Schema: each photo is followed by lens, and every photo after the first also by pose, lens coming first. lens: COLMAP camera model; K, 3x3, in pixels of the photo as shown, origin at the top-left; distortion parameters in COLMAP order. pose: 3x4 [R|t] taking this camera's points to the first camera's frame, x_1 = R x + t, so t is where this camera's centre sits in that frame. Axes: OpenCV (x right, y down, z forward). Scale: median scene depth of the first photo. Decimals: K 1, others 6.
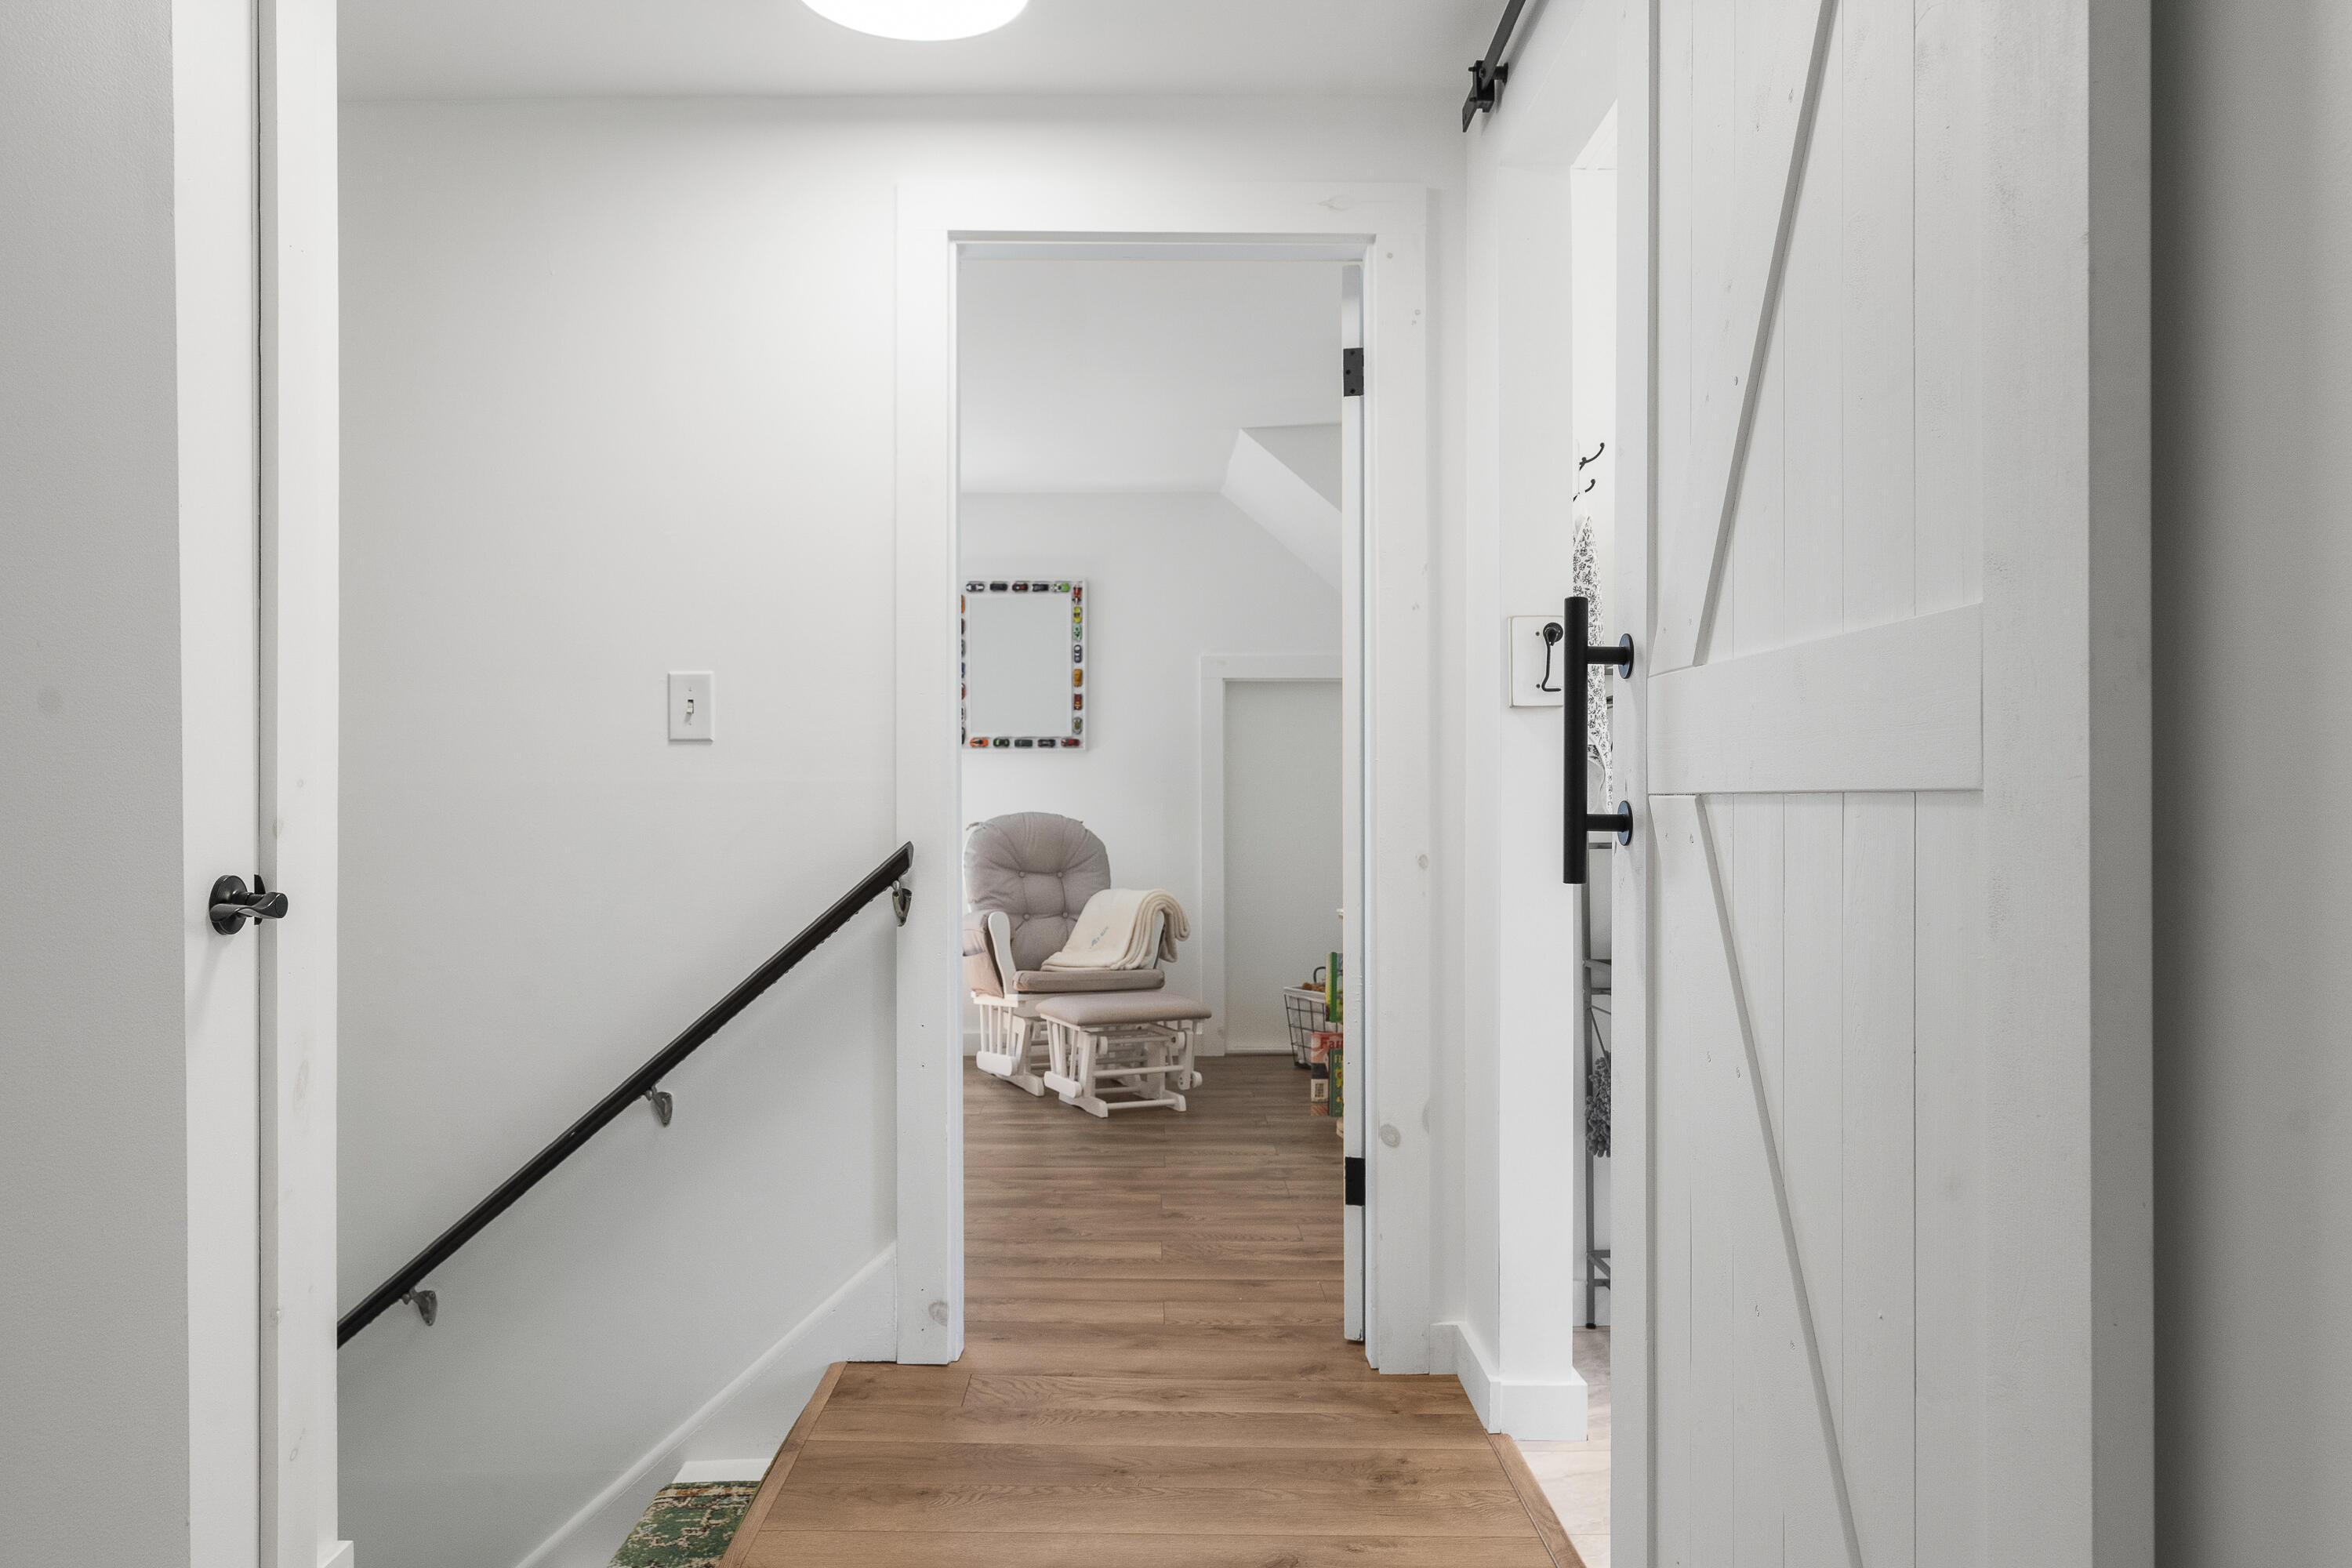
lens RADIAL K [[1688.1, 0, 1175.1], [0, 1688.1, 788.1], [0, 0, 1]] dist [0.007665, 0.001114]
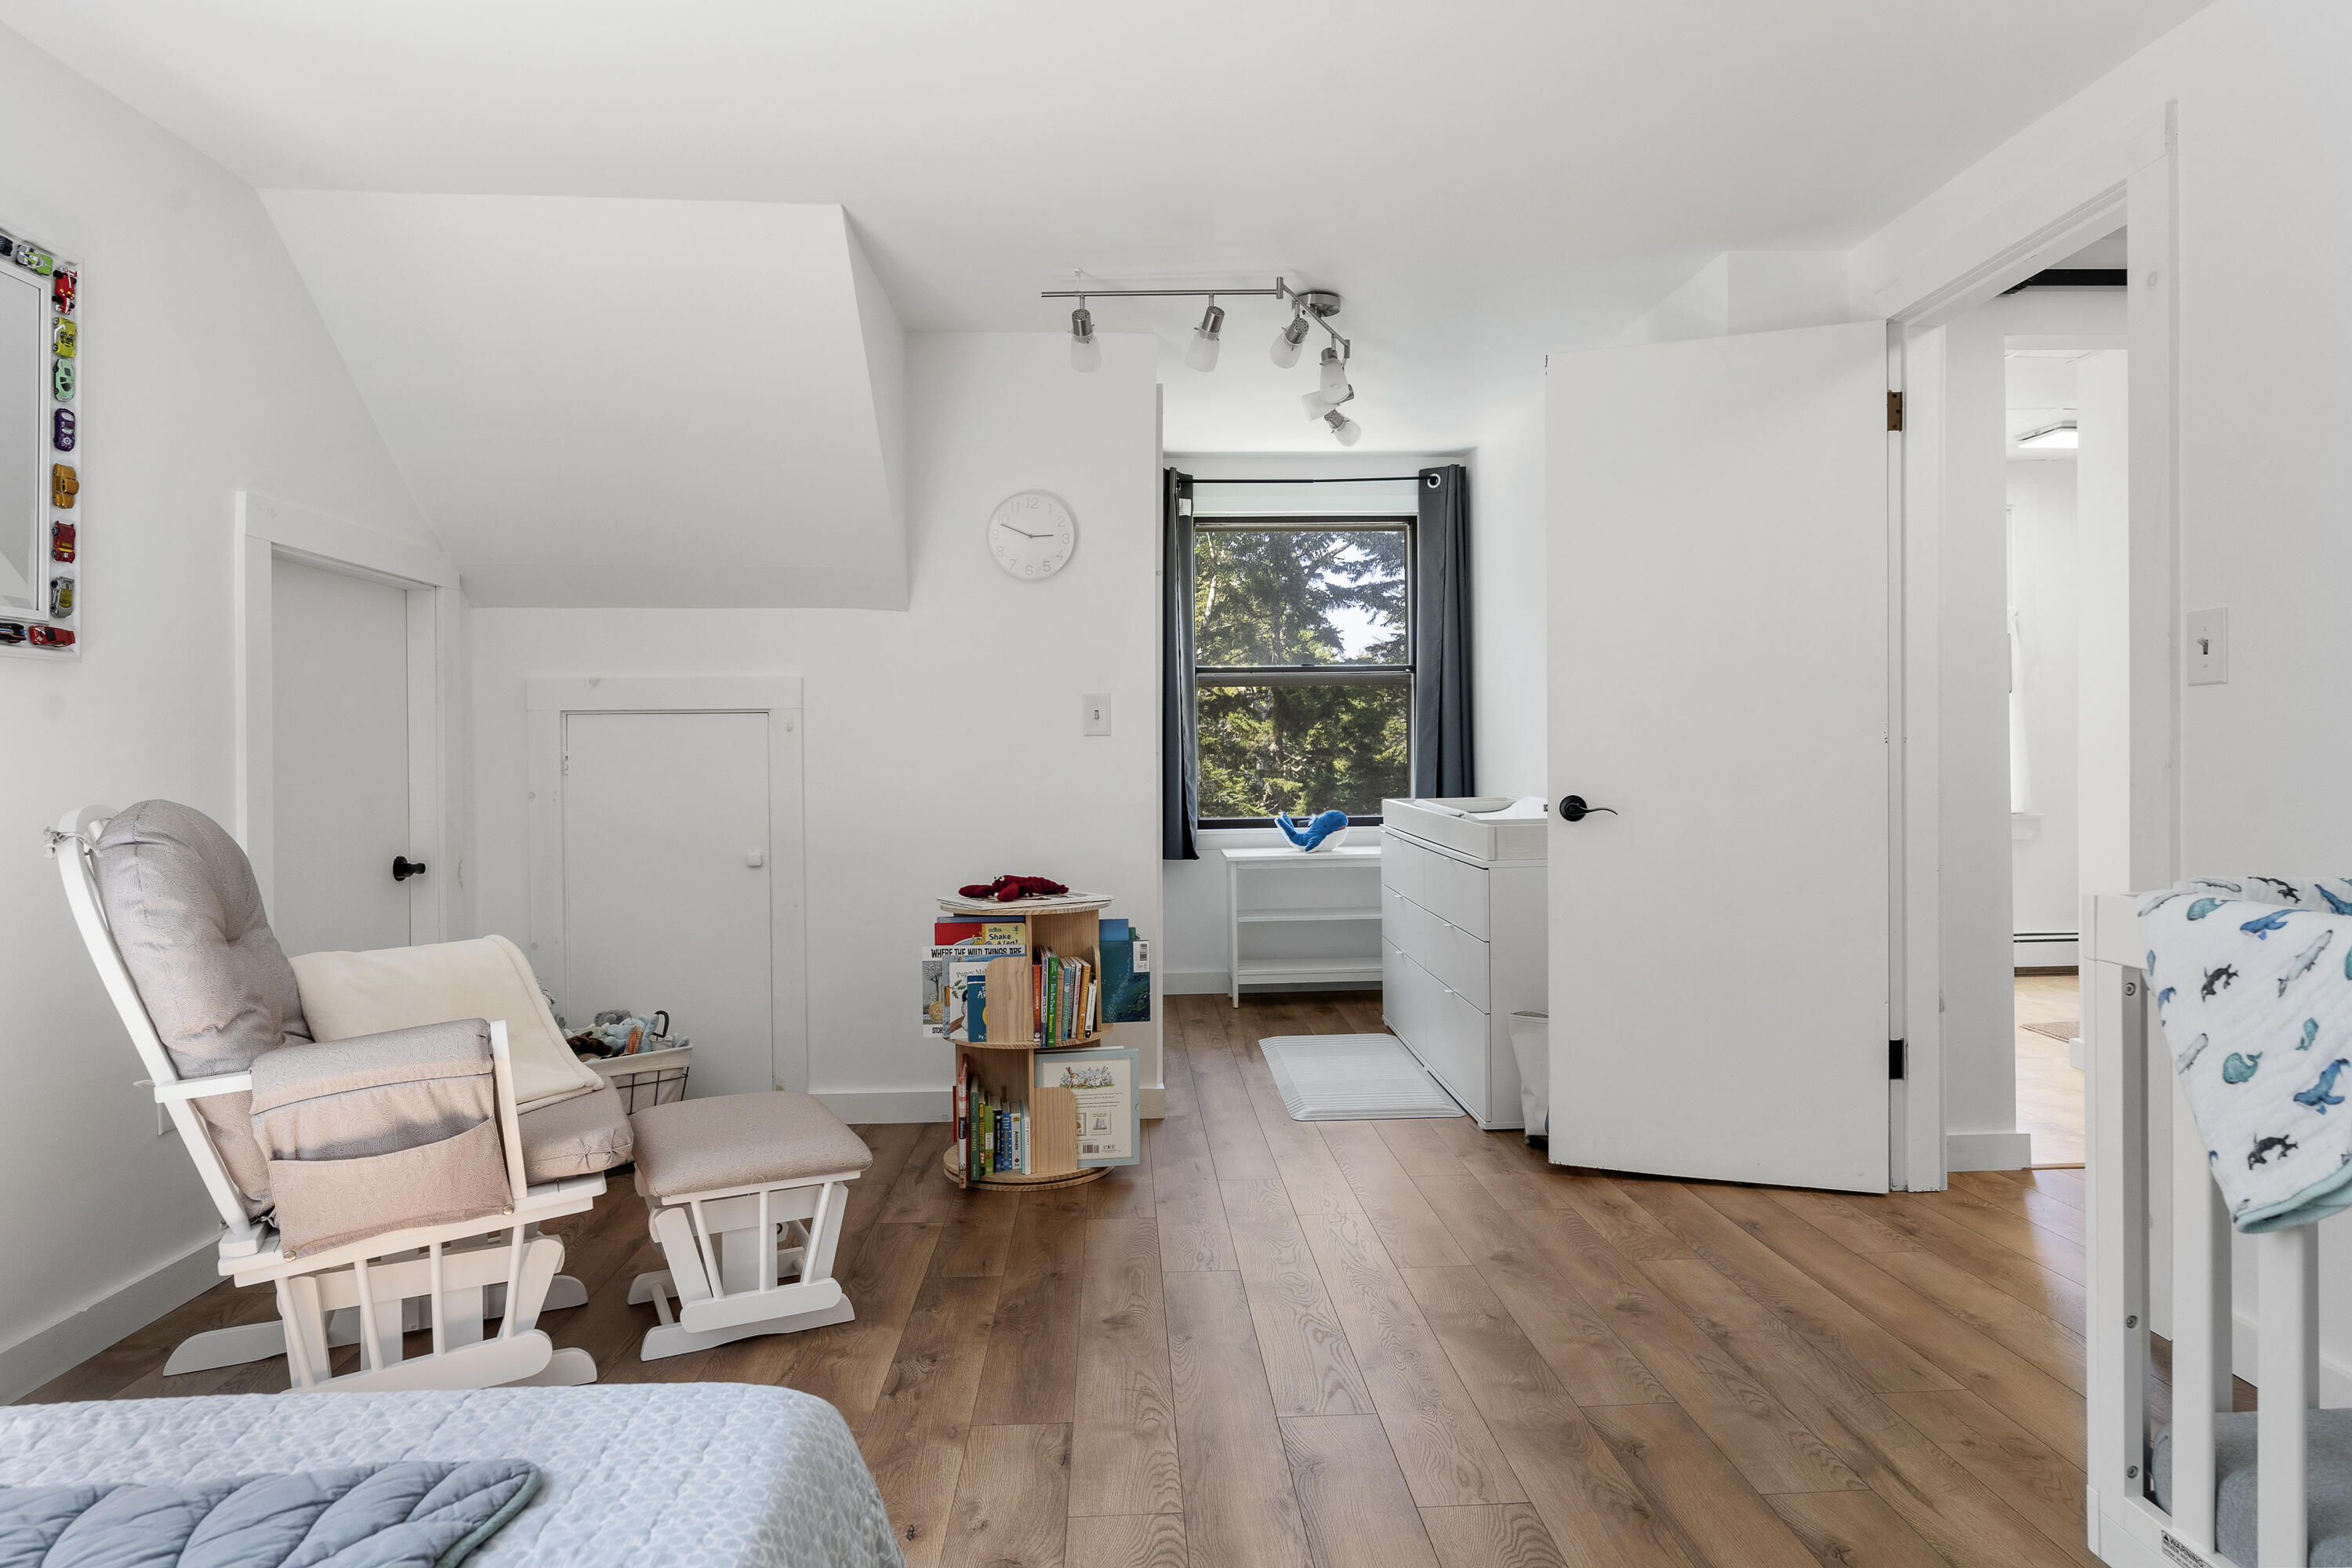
lens RADIAL K [[1344.1, 0, 1176.8], [0, 1344.1, 773.7], [0, 0, 1]] dist [0.001388, 0.000110]
pose [[-0.028009, -0.002802, 0.999604, -0.404947], [0.005741, 0.999979, 0.002964, 0.007861], [-0.999591, 0.005822, -0.027992, 0.729197]]
